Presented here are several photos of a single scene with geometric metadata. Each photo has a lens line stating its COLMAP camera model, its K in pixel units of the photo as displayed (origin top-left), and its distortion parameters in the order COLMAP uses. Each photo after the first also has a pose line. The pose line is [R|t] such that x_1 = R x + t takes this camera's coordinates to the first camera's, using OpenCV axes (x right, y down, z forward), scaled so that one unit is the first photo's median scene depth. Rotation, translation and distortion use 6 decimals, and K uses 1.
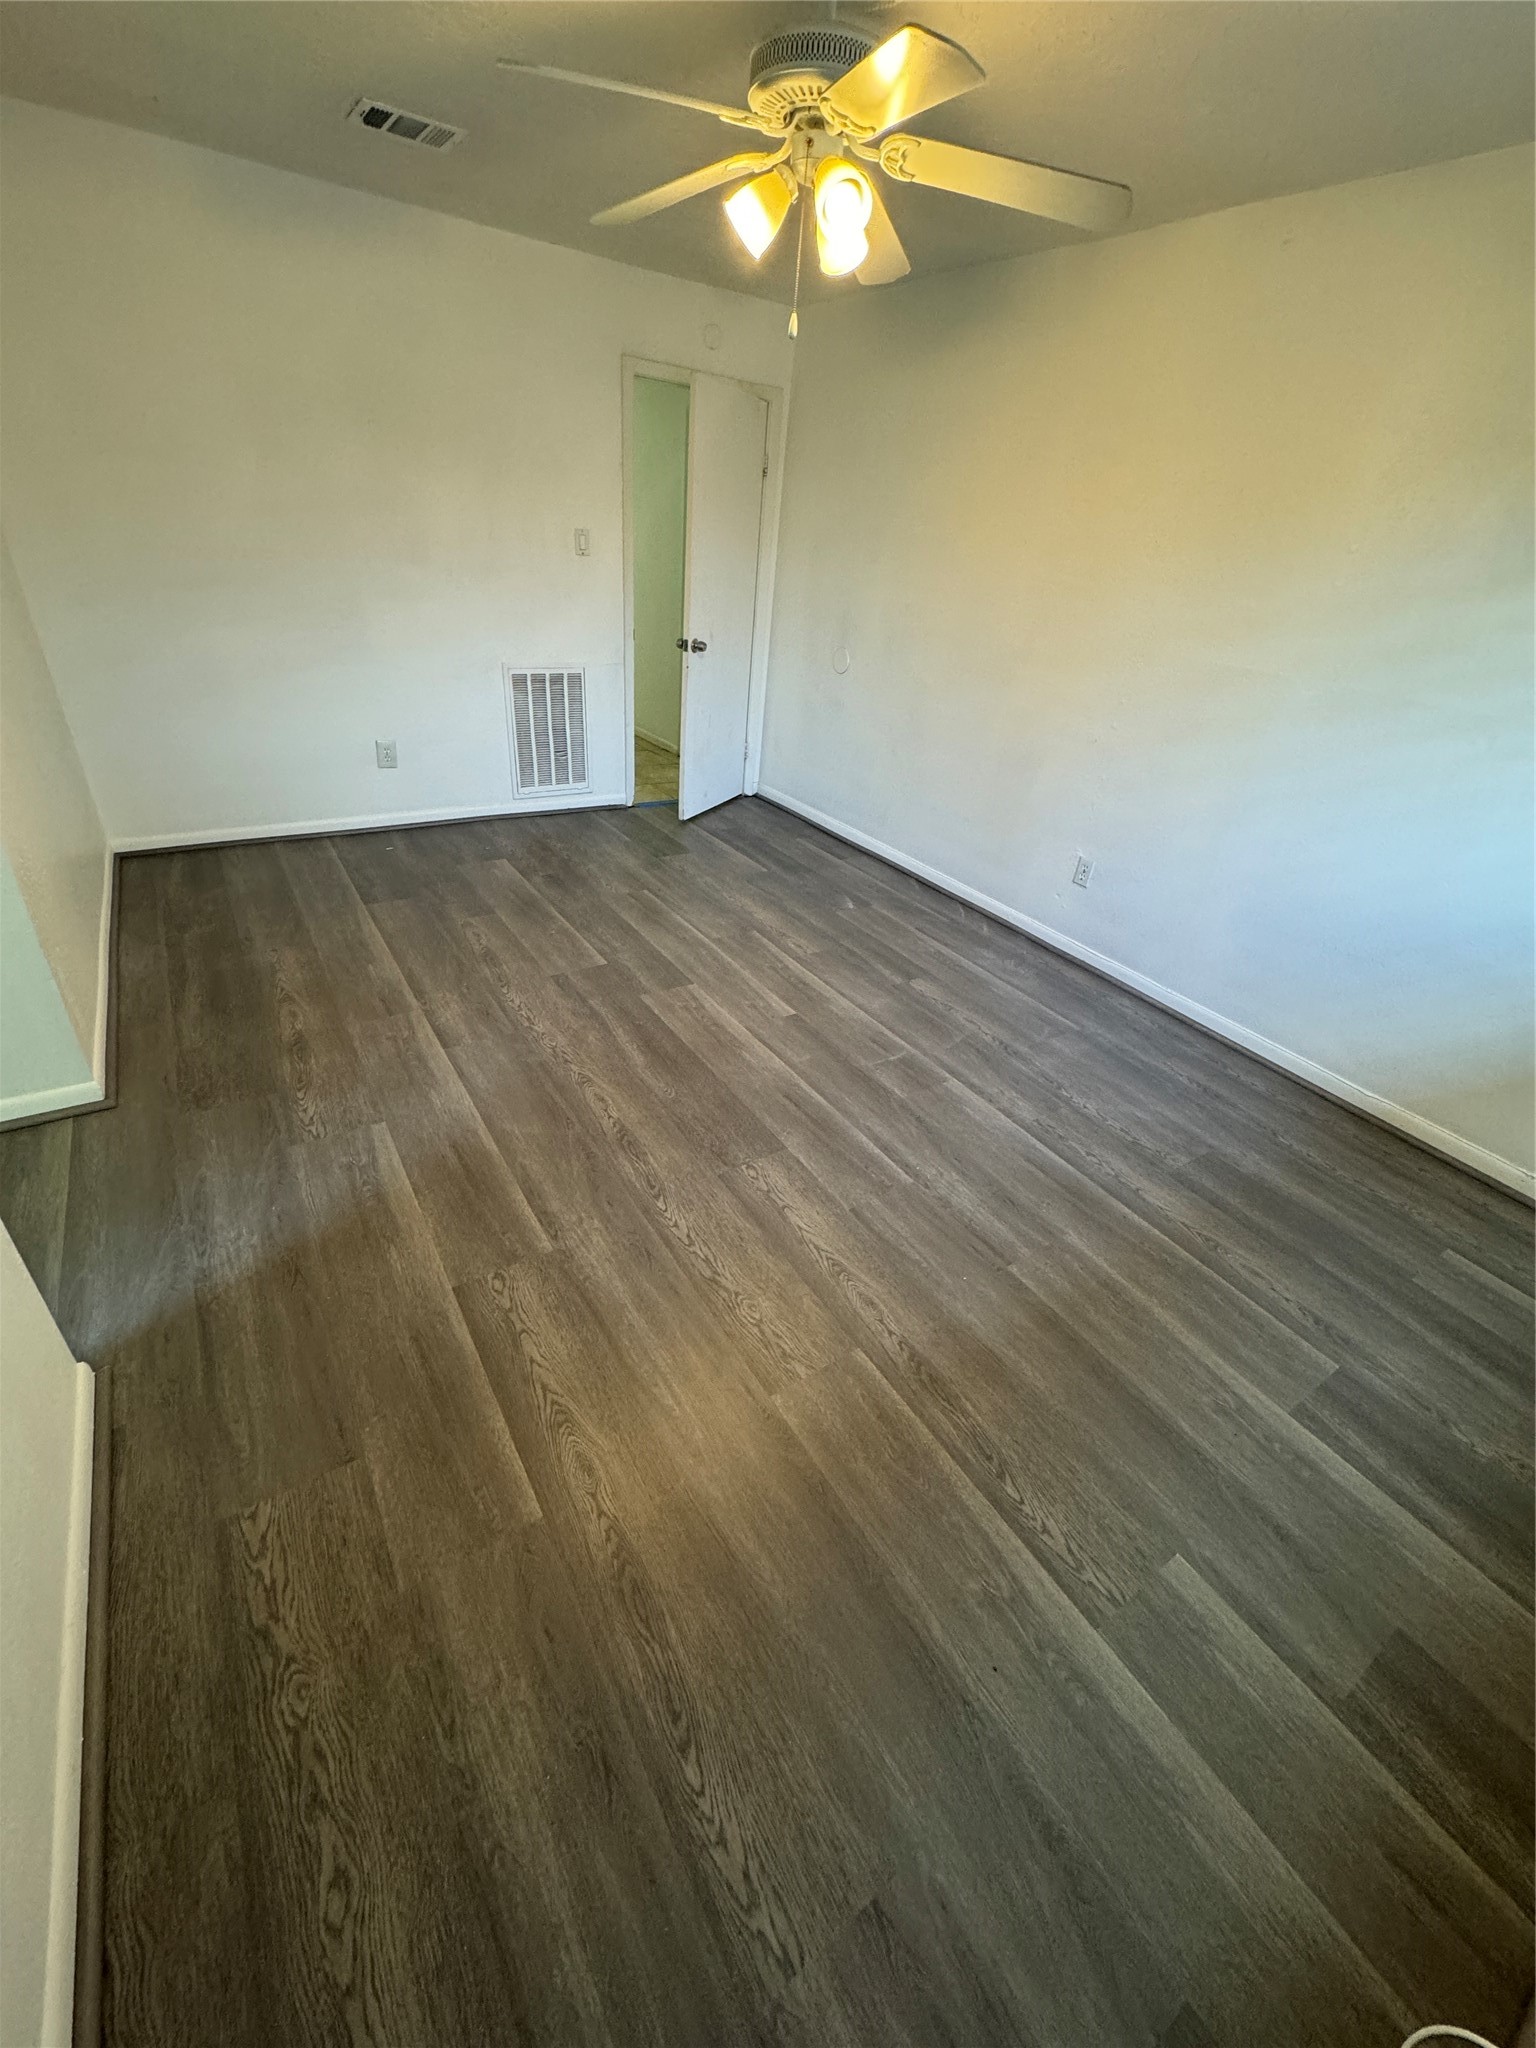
lens RADIAL K [[817.3, 0, 768.0], [0, 817.3, 1024.0], [0, 0, 1]] dist [-0.002487, 0.000528]
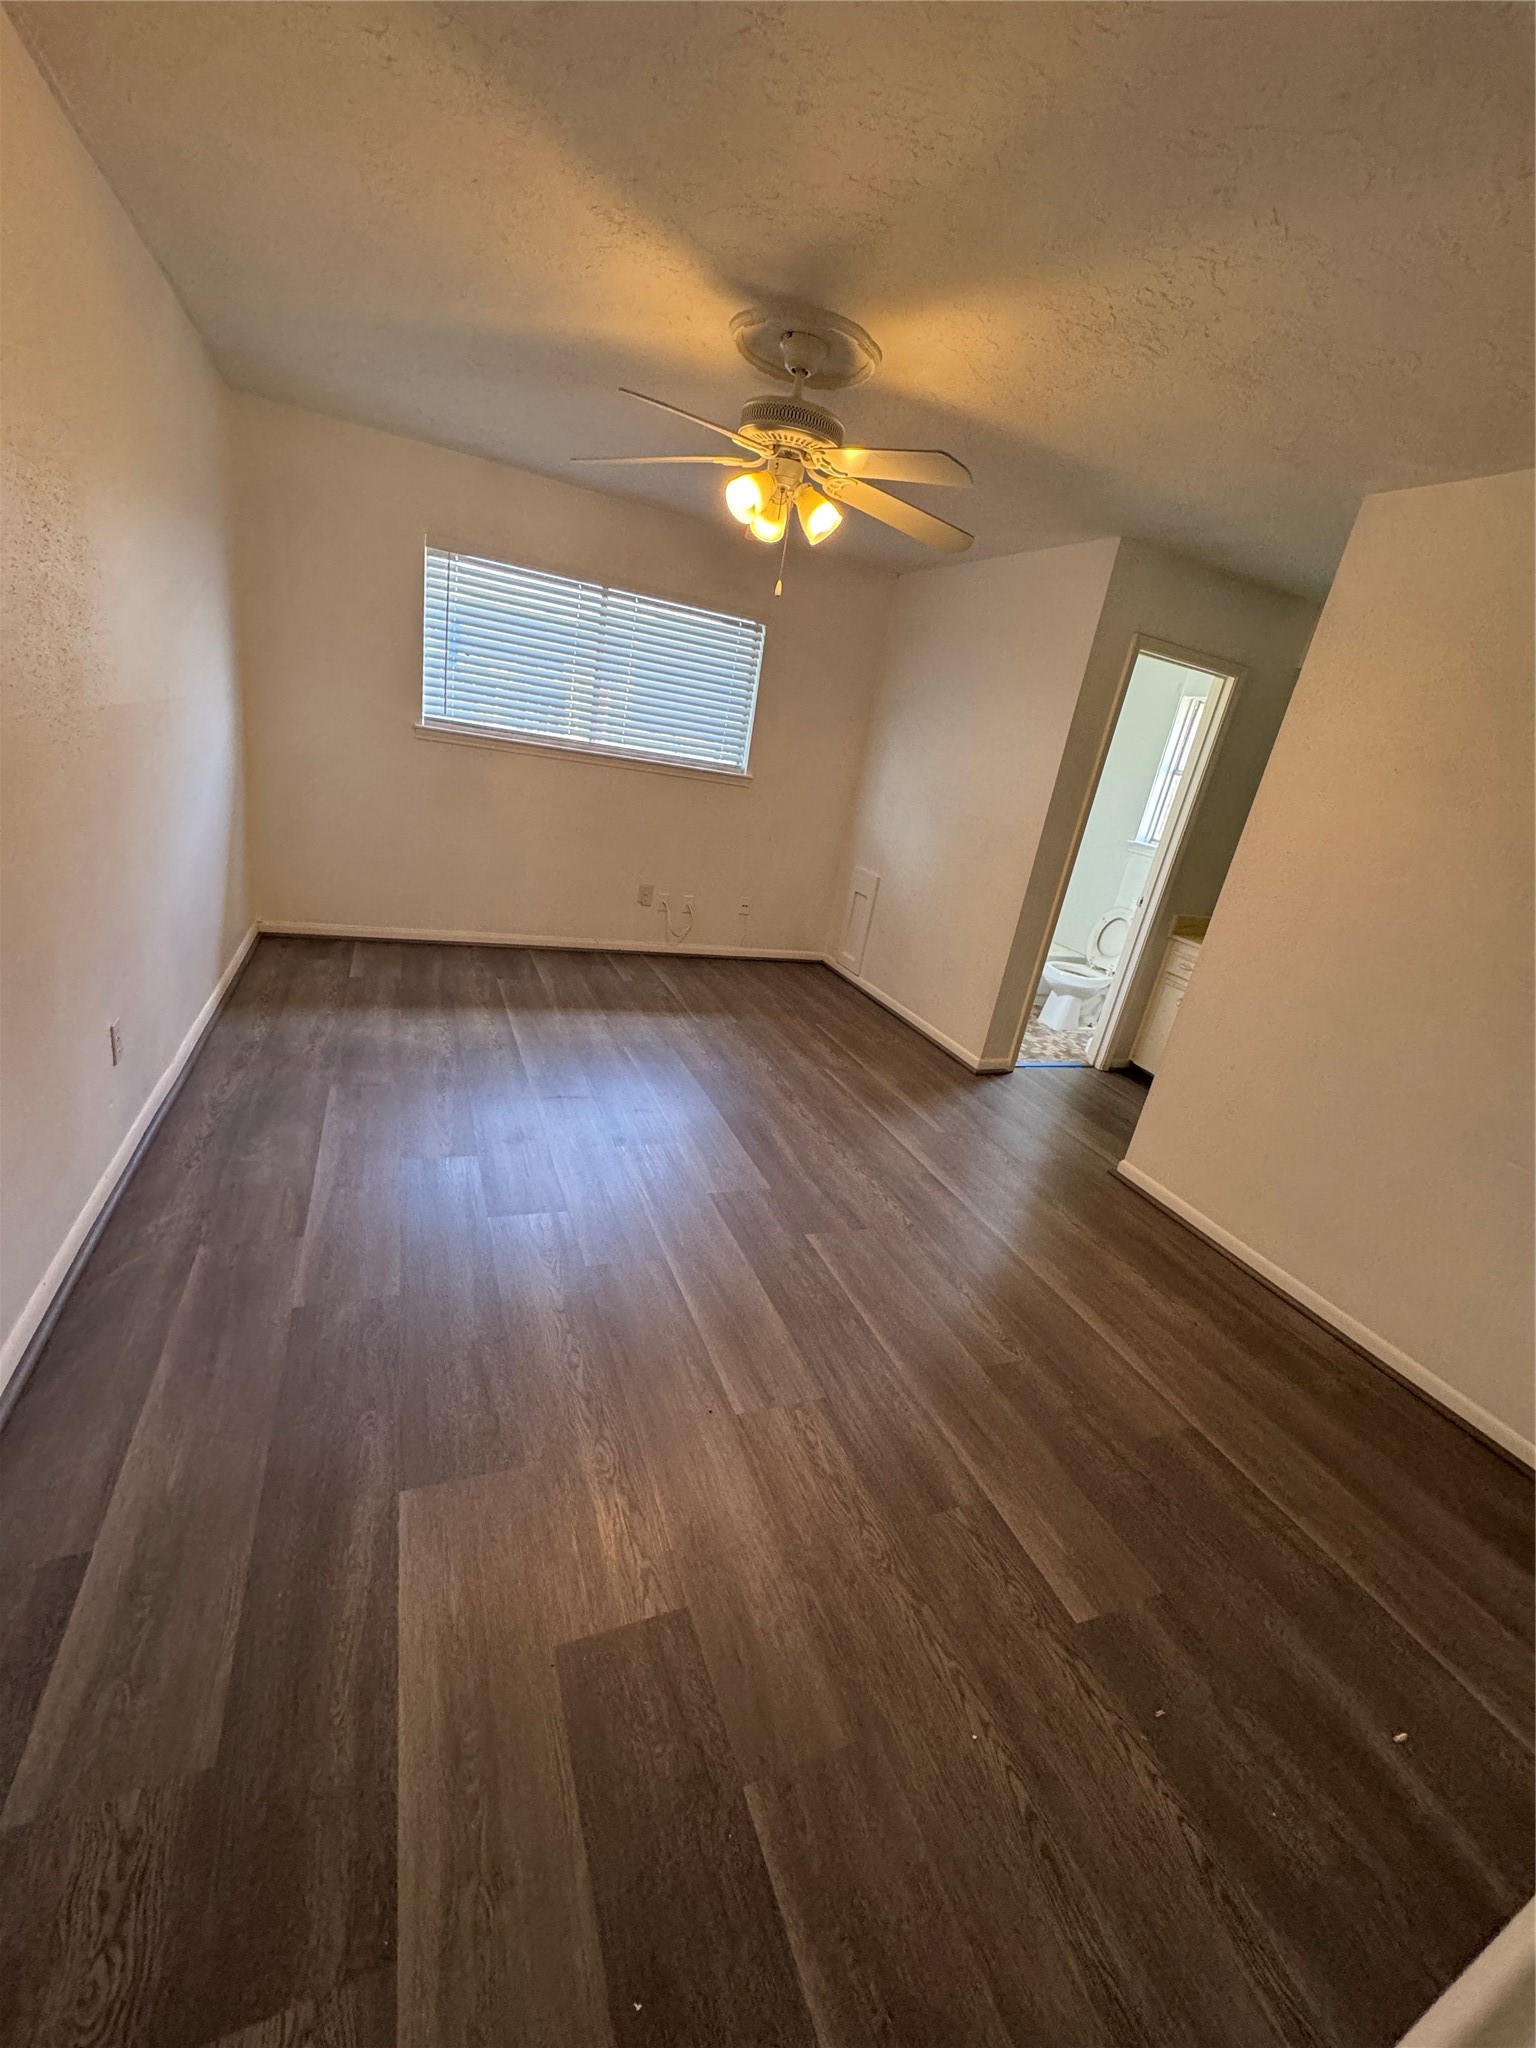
lens RADIAL K [[817.3, 0, 768.0], [0, 817.3, 1024.0], [0, 0, 1]] dist [-0.002487, 0.000528]
pose [[-0.949432, -0.301803, 0.086566, -0.198395], [-0.126988, 0.621276, 0.773234, -0.981425], [-0.287146, 0.723140, -0.628185, 1.617034]]
